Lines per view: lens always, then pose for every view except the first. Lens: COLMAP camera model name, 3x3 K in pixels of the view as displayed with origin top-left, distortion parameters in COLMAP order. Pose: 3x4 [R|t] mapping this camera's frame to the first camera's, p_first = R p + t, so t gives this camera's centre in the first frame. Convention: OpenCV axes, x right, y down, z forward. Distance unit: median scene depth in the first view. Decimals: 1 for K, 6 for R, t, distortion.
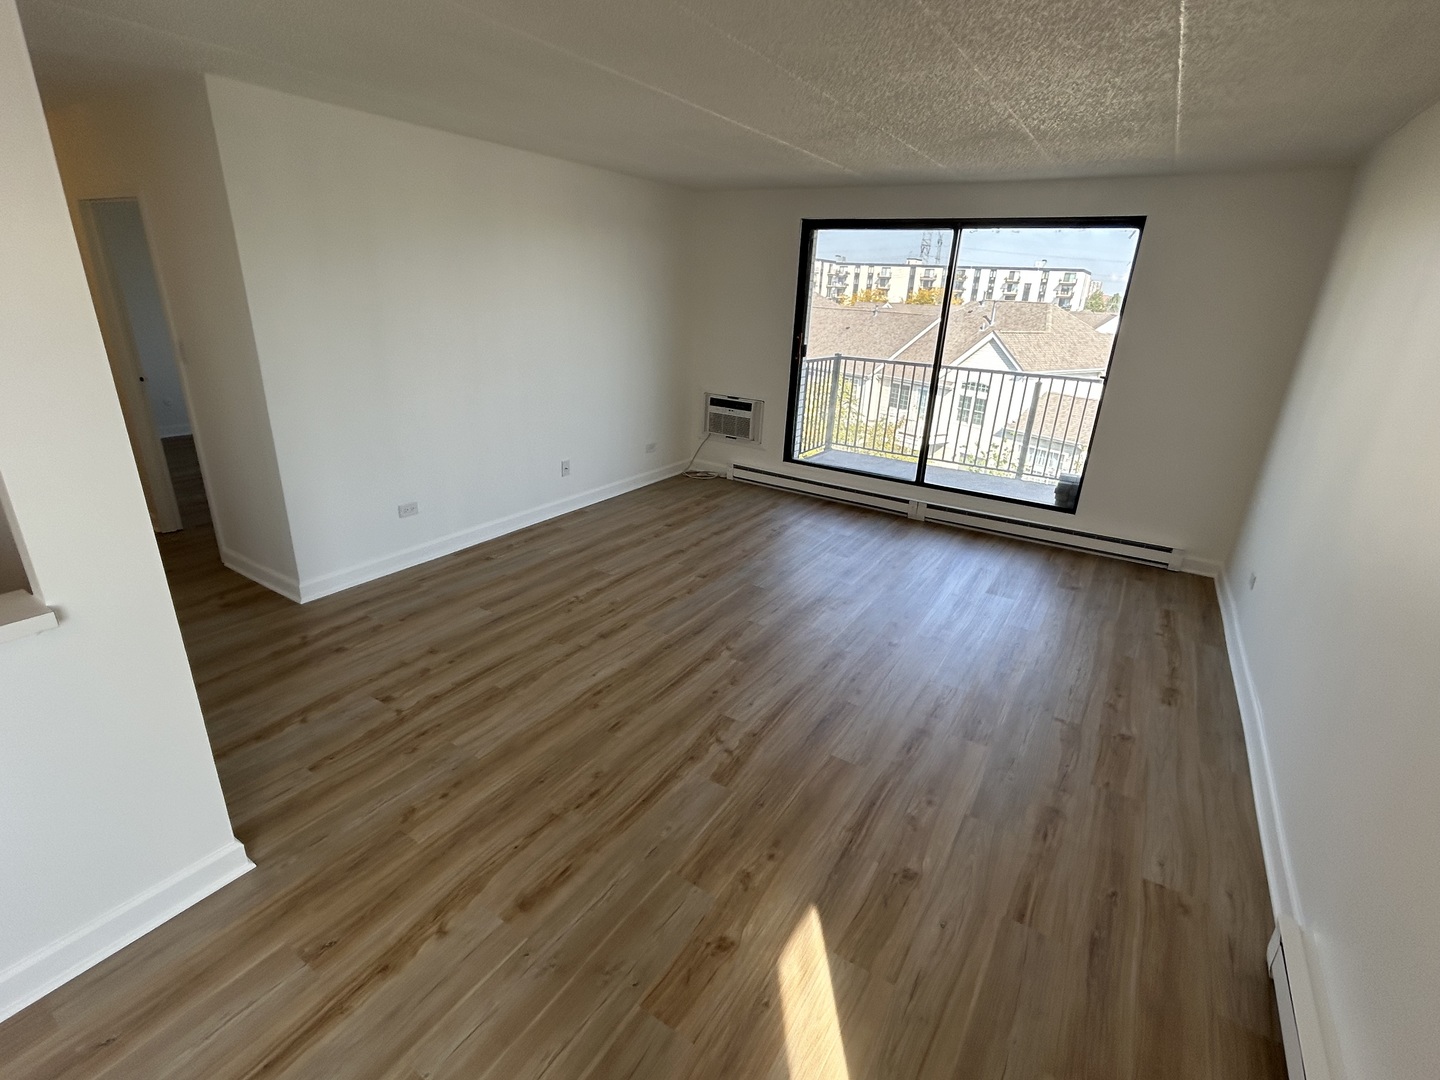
lens RADIAL K [[674.8, 0, 718.3], [0, 674.8, 539.9], [0, 0, 1]] dist [-0.007086, 0.005107]
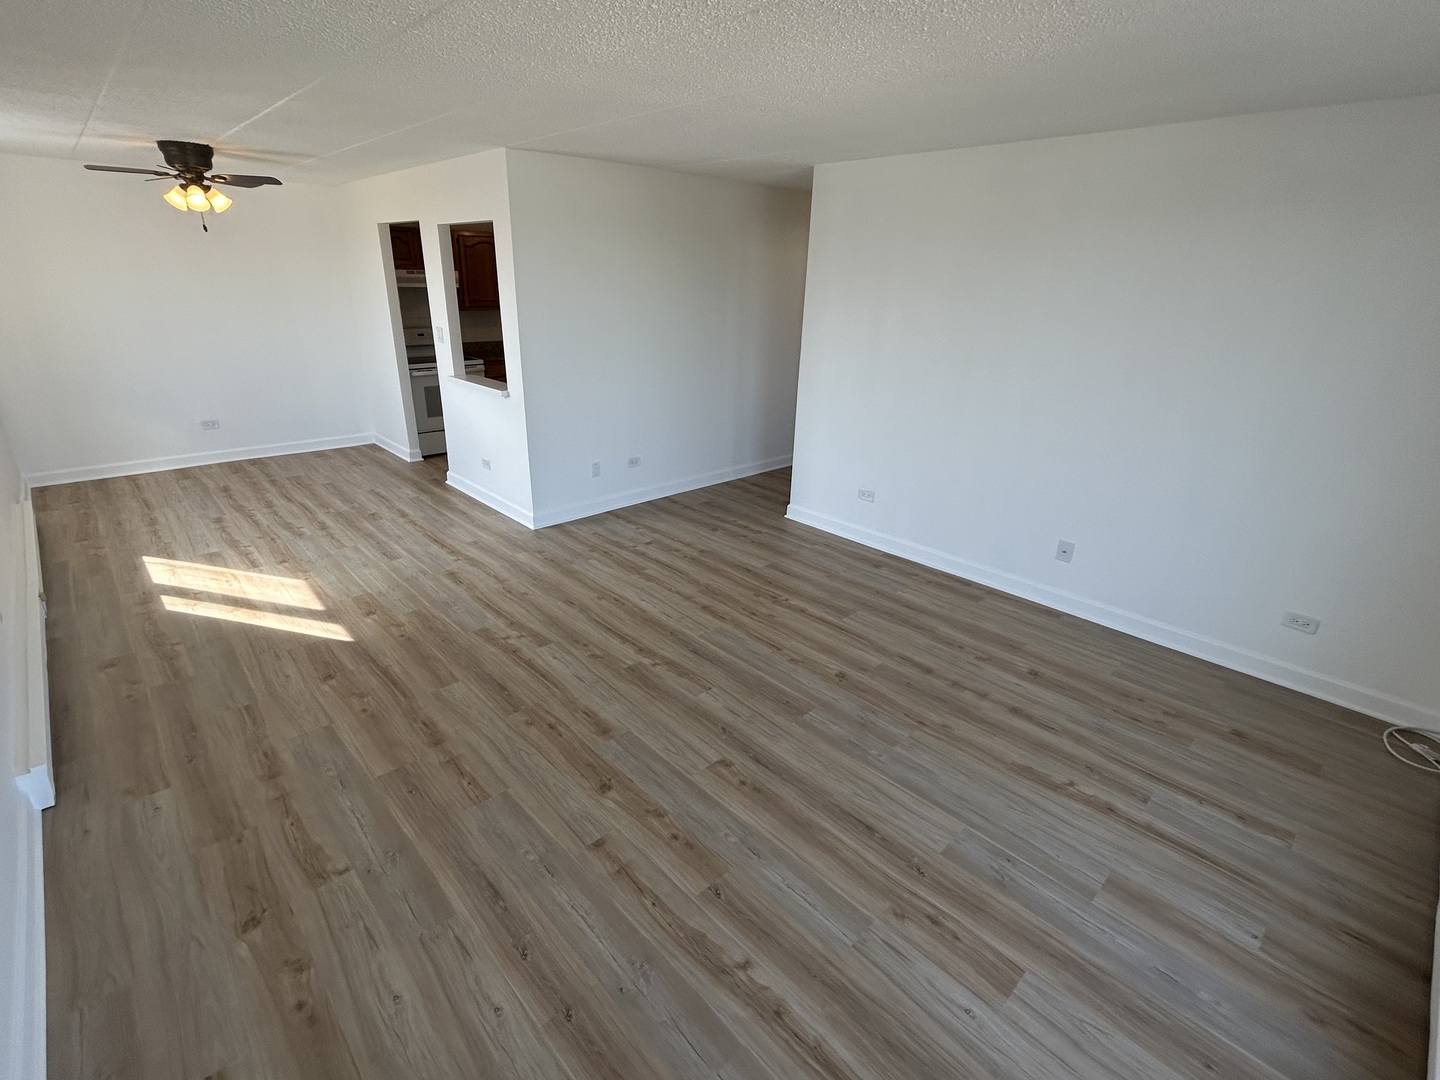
lens RADIAL K [[680.8, 0, 714.5], [0, 680.8, 538.1], [0, 0, 1]] dist [-0.004744, 0.008059]
pose [[-0.249523, 0.304045, -0.919399, 0.571343], [-0.373110, 0.845942, 0.381014, -0.269221], [0.893603, 0.438109, -0.097640, 0.750890]]
